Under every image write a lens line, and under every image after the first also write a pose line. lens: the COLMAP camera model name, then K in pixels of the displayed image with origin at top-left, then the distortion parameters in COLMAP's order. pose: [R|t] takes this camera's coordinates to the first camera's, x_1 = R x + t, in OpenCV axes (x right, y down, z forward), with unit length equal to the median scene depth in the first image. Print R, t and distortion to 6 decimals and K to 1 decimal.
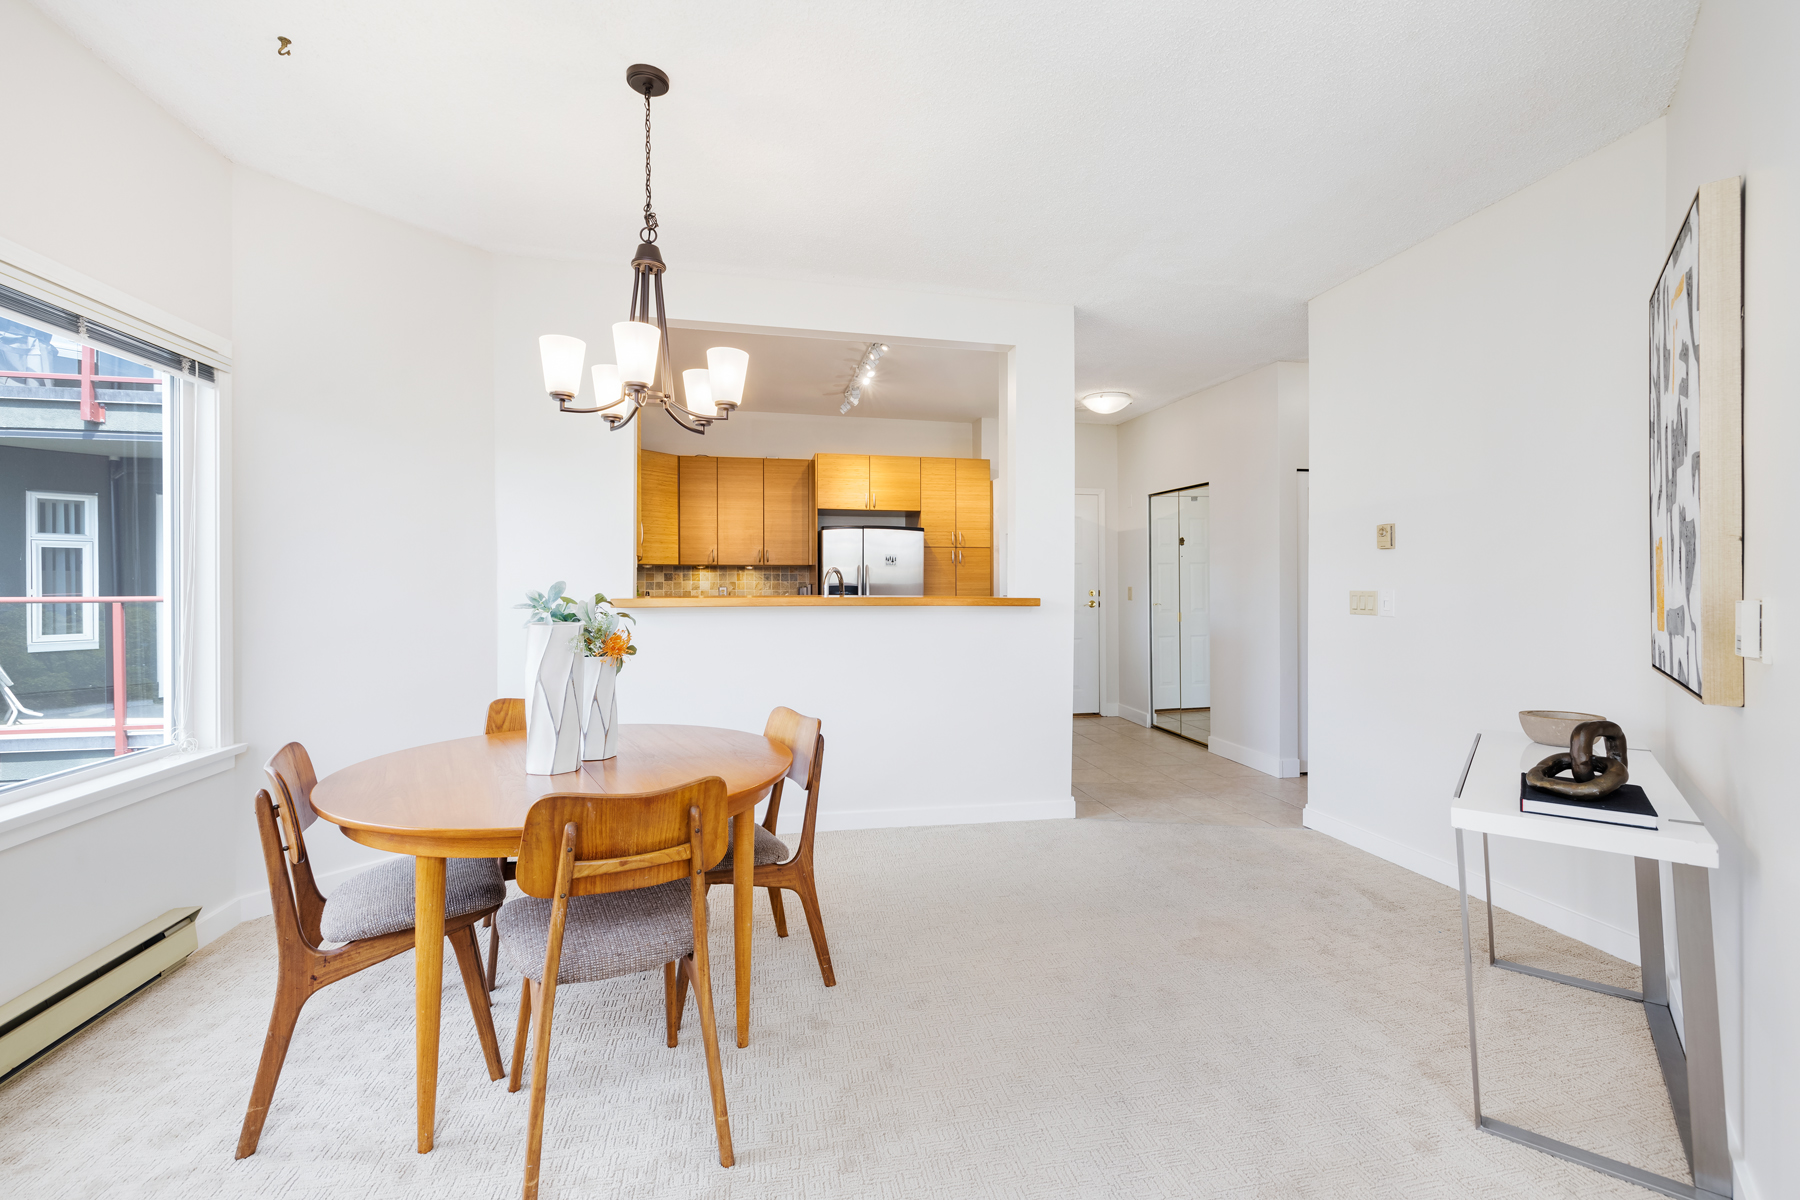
lens RADIAL K [[751.8, 0, 905.2], [0, 751.8, 589.5], [0, 0, 1]] dist [-0.001259, 0.000865]
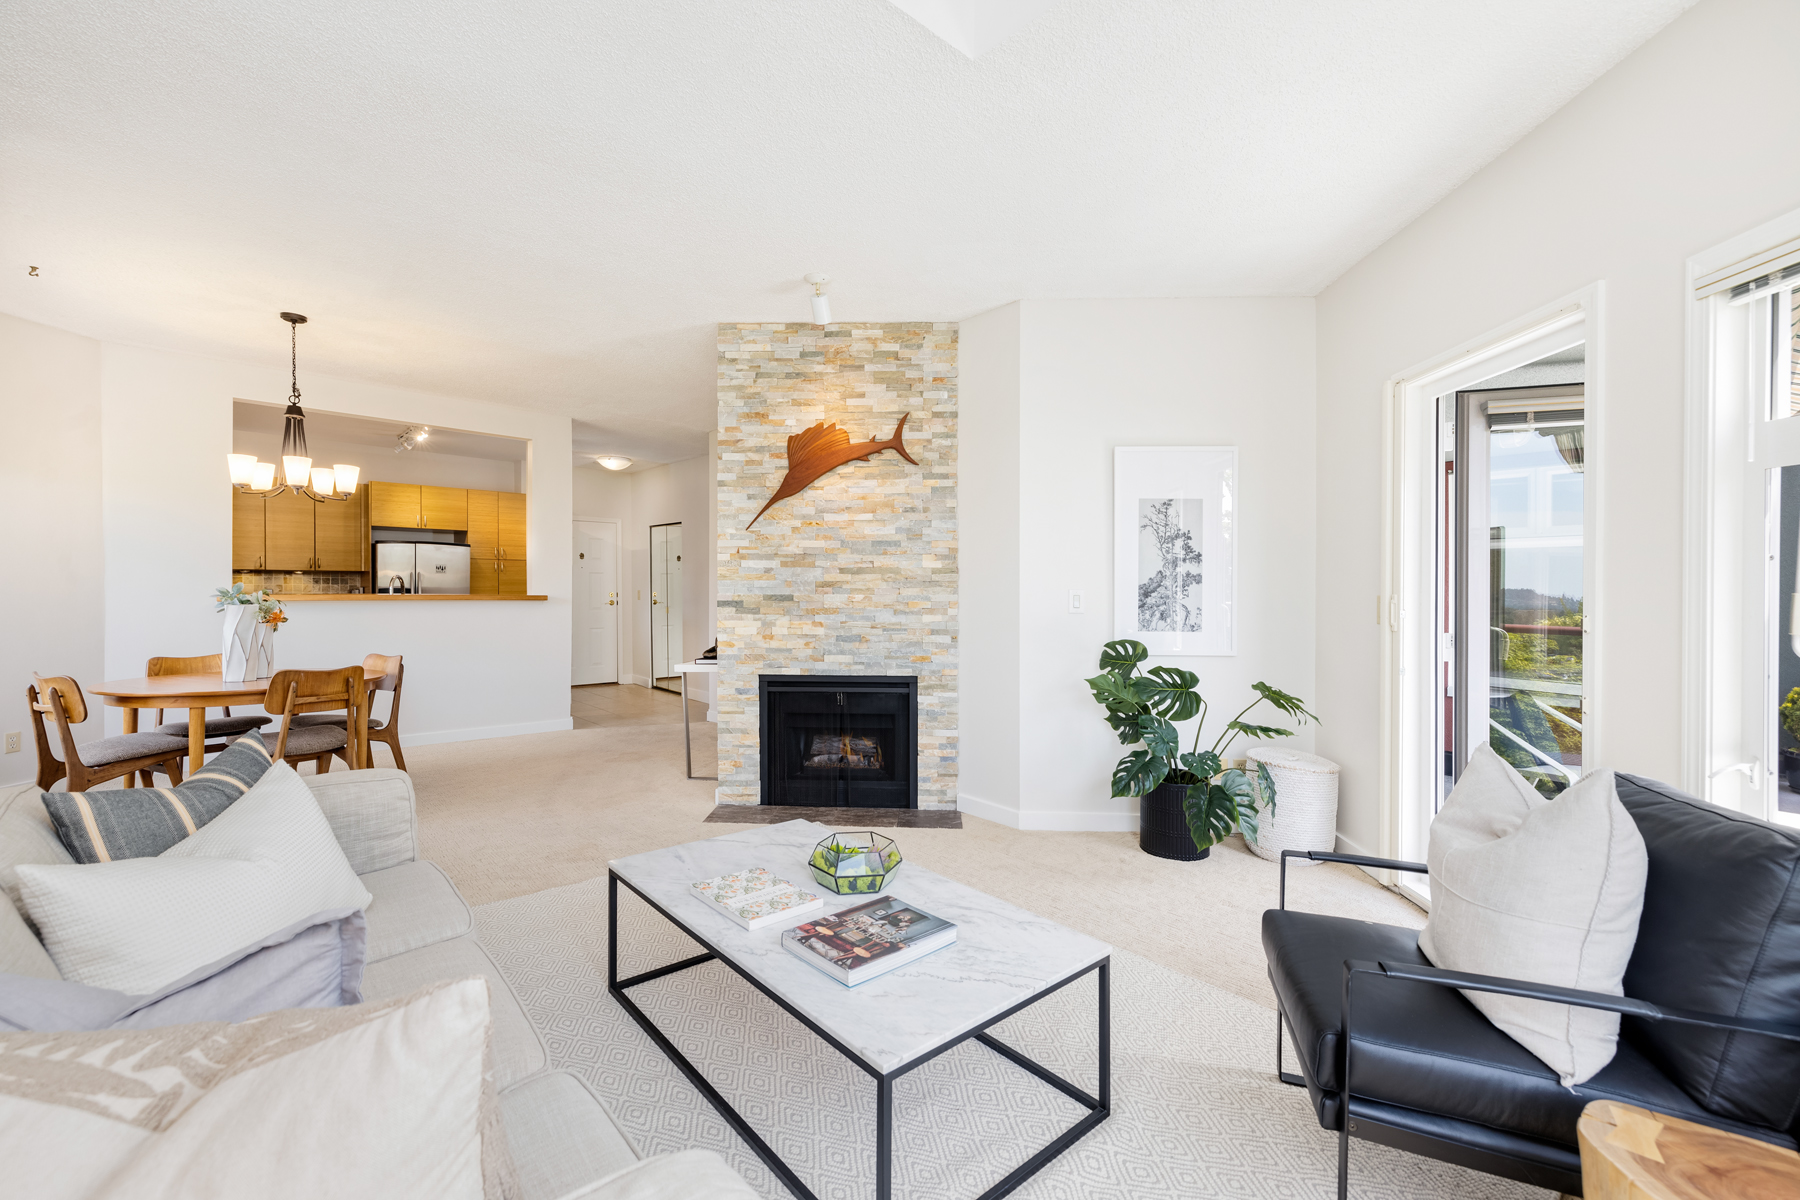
lens RADIAL K [[751.8, 0, 895.9], [0, 751.8, 589.8], [0, 0, 1]] dist [-0.001259, 0.000865]
pose [[0.862286, 0.002863, 0.506413, 0.001956], [0.000360, 0.999980, -0.006266, 0.006071], [-0.506421, 0.005585, 0.862268, -0.507845]]
